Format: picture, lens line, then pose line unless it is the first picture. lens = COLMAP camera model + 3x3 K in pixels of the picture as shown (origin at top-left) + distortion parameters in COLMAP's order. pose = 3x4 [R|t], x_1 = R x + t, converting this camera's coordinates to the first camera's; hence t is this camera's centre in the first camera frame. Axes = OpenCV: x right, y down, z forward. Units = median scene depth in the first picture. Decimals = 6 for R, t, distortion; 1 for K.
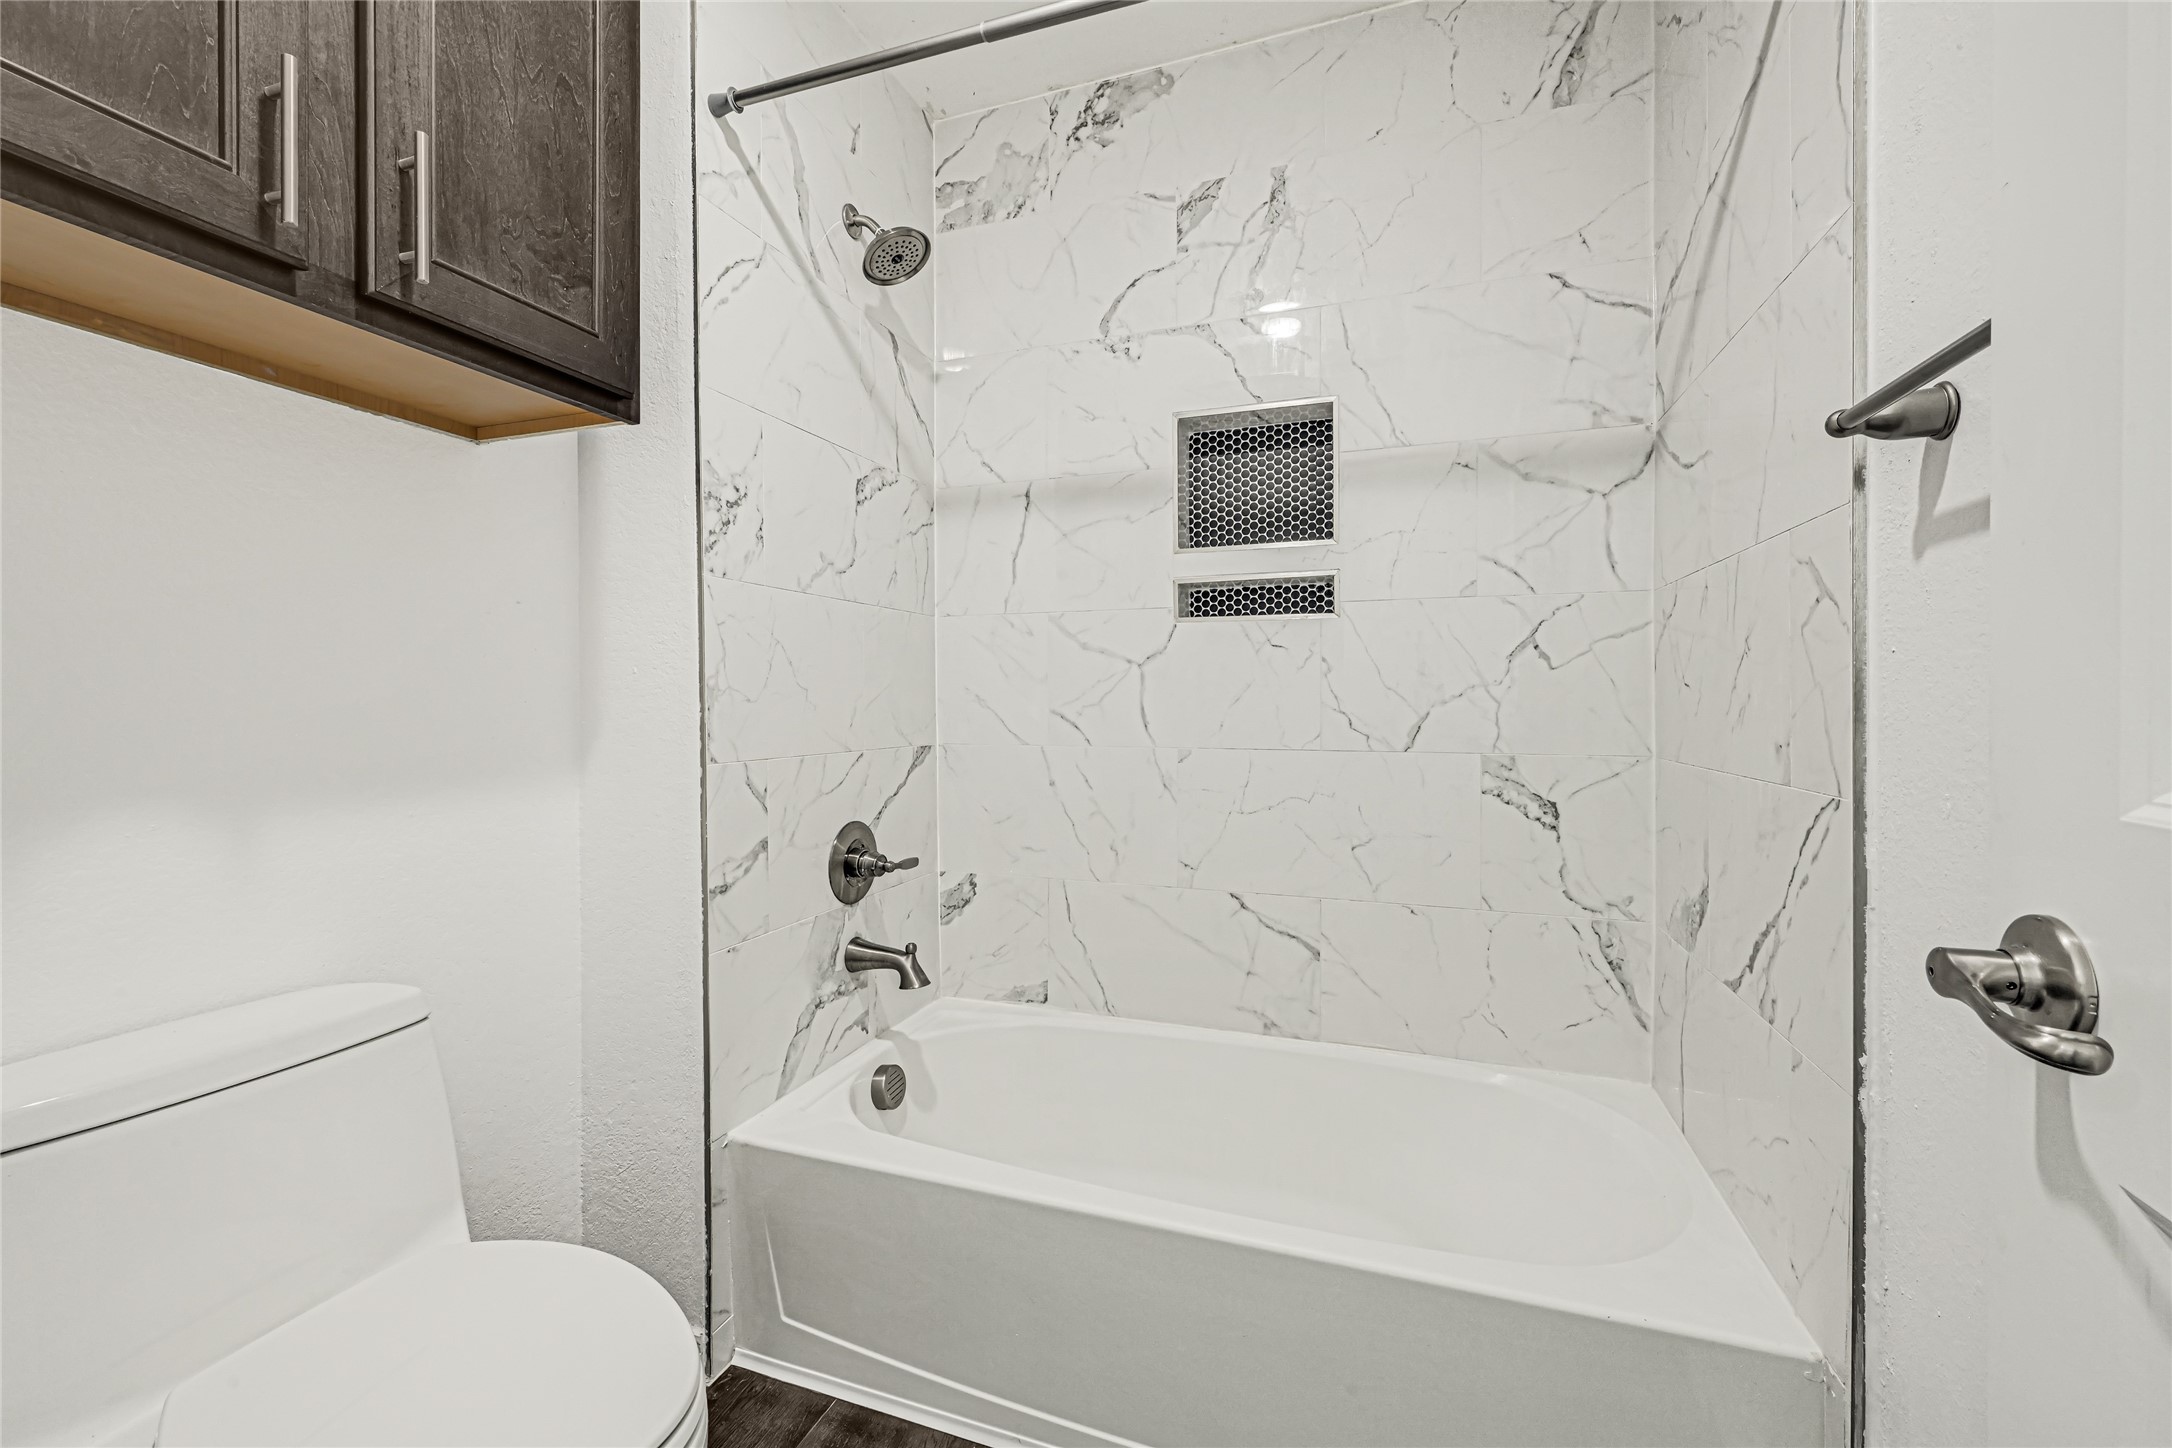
lens RADIAL K [[870.9, 0, 1086.4], [0, 870.9, 707.7], [0, 0, 1]] dist [-0.001980, 0.000623]
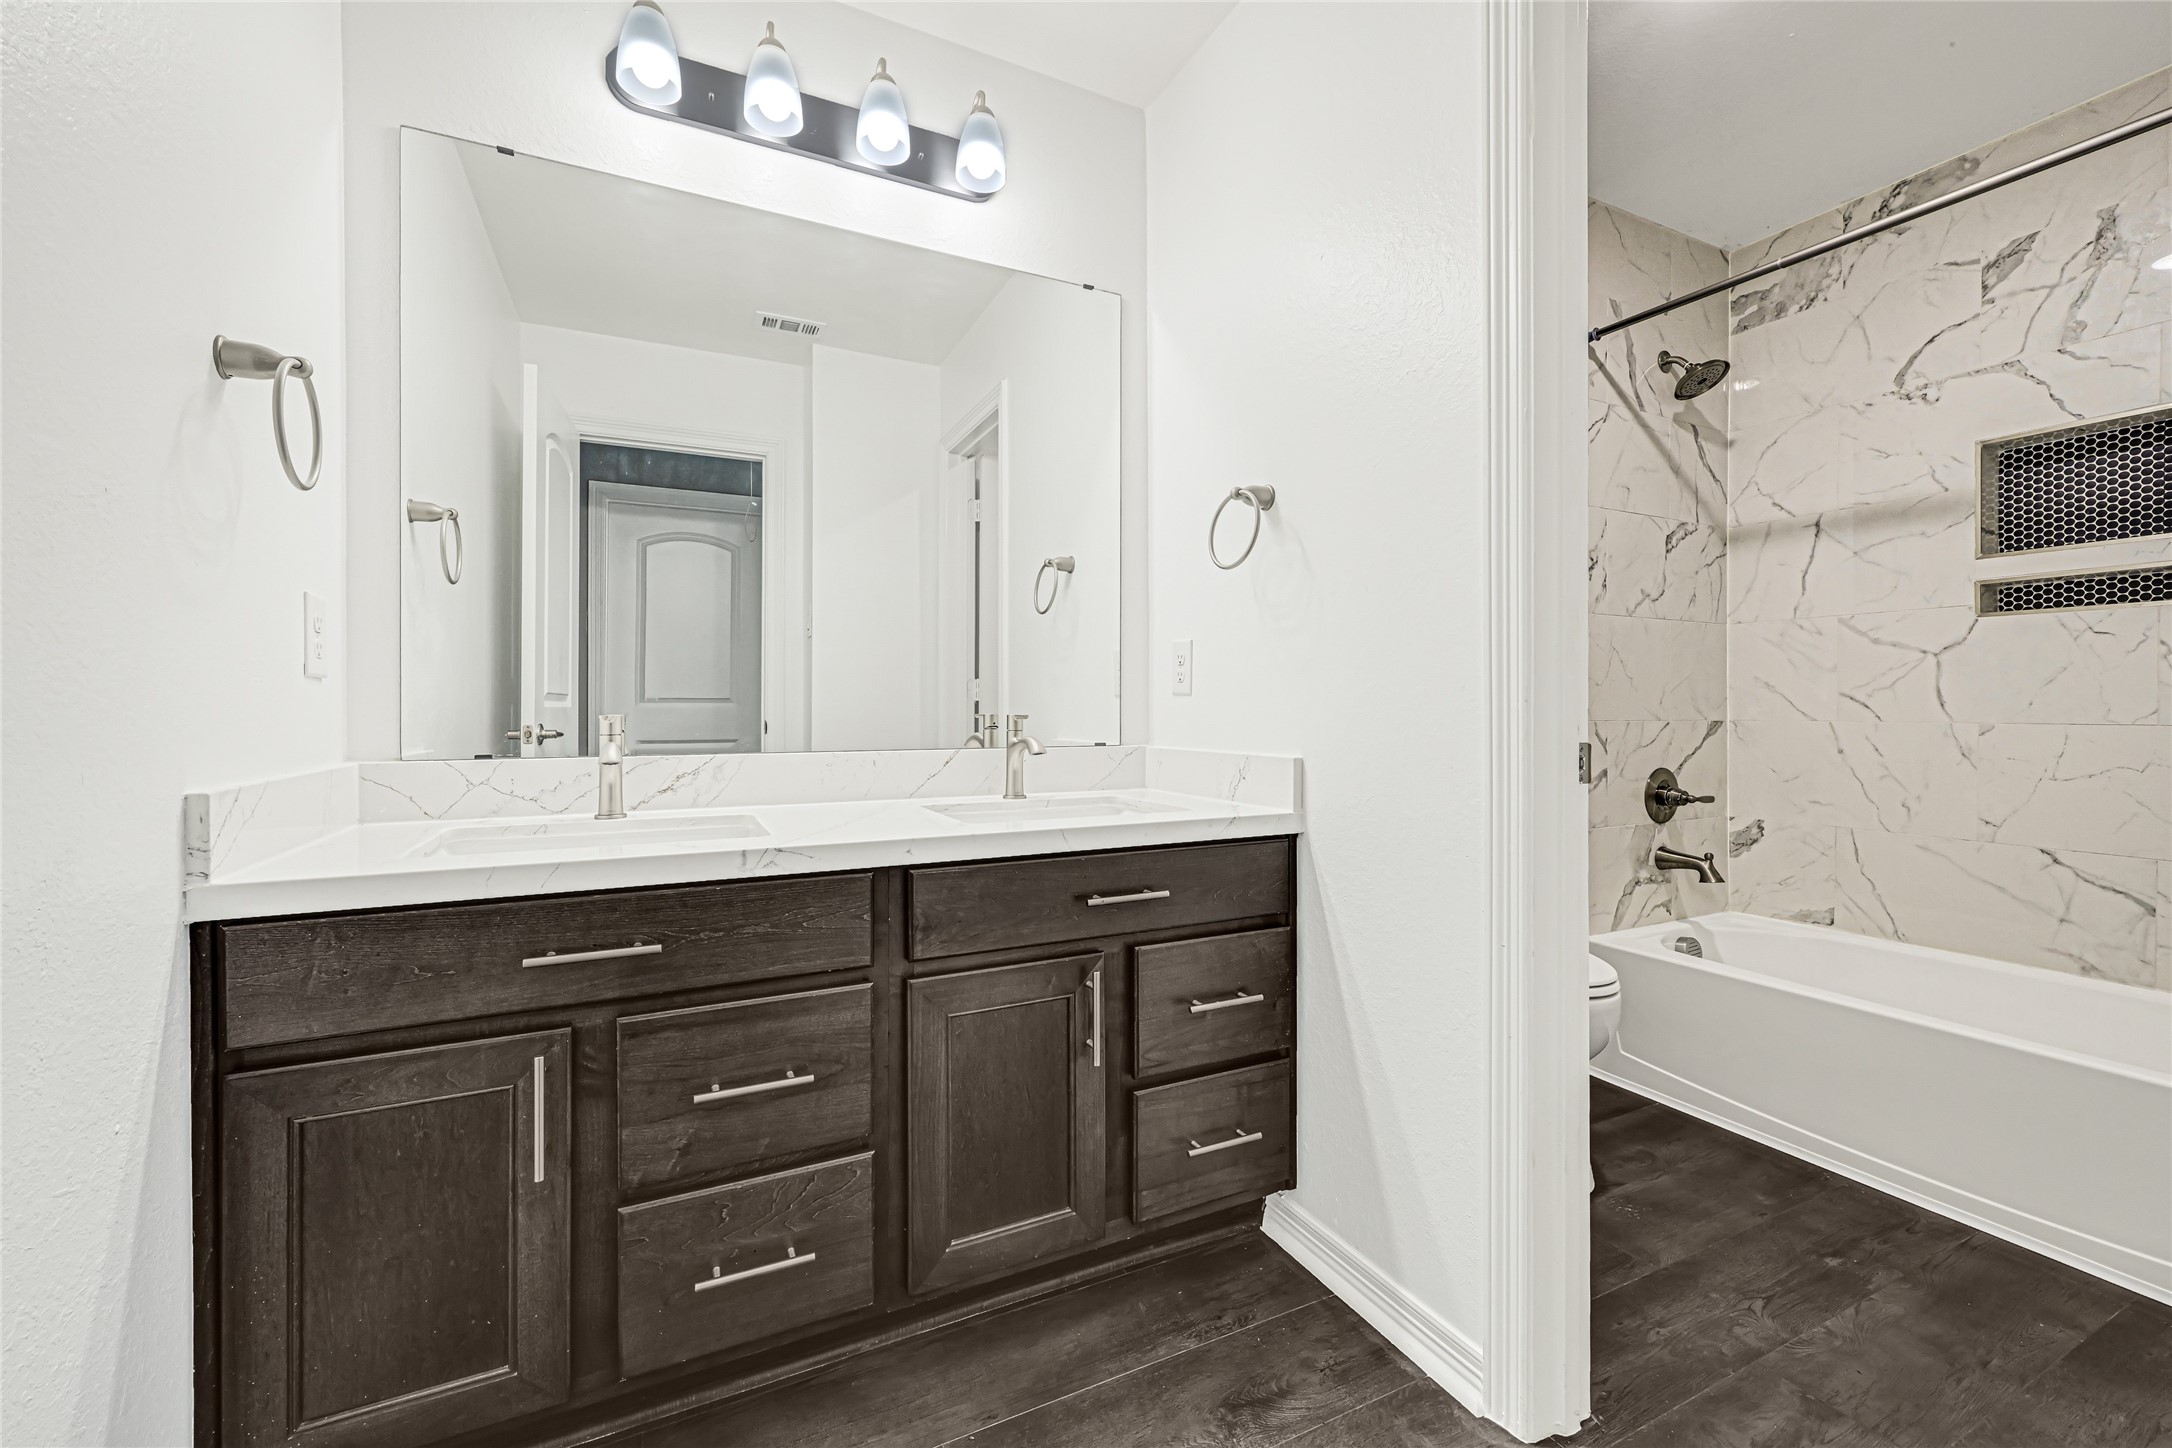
lens RADIAL K [[870.9, 0, 1097.6], [0, 870.9, 714.2], [0, 0, 1]] dist [-0.001980, 0.000623]
pose [[0.718945, 0.007603, -0.695026, 0.067109], [-0.009751, 0.999952, 0.000852, 0.045966], [0.694999, 0.006164, 0.718985, -0.702664]]
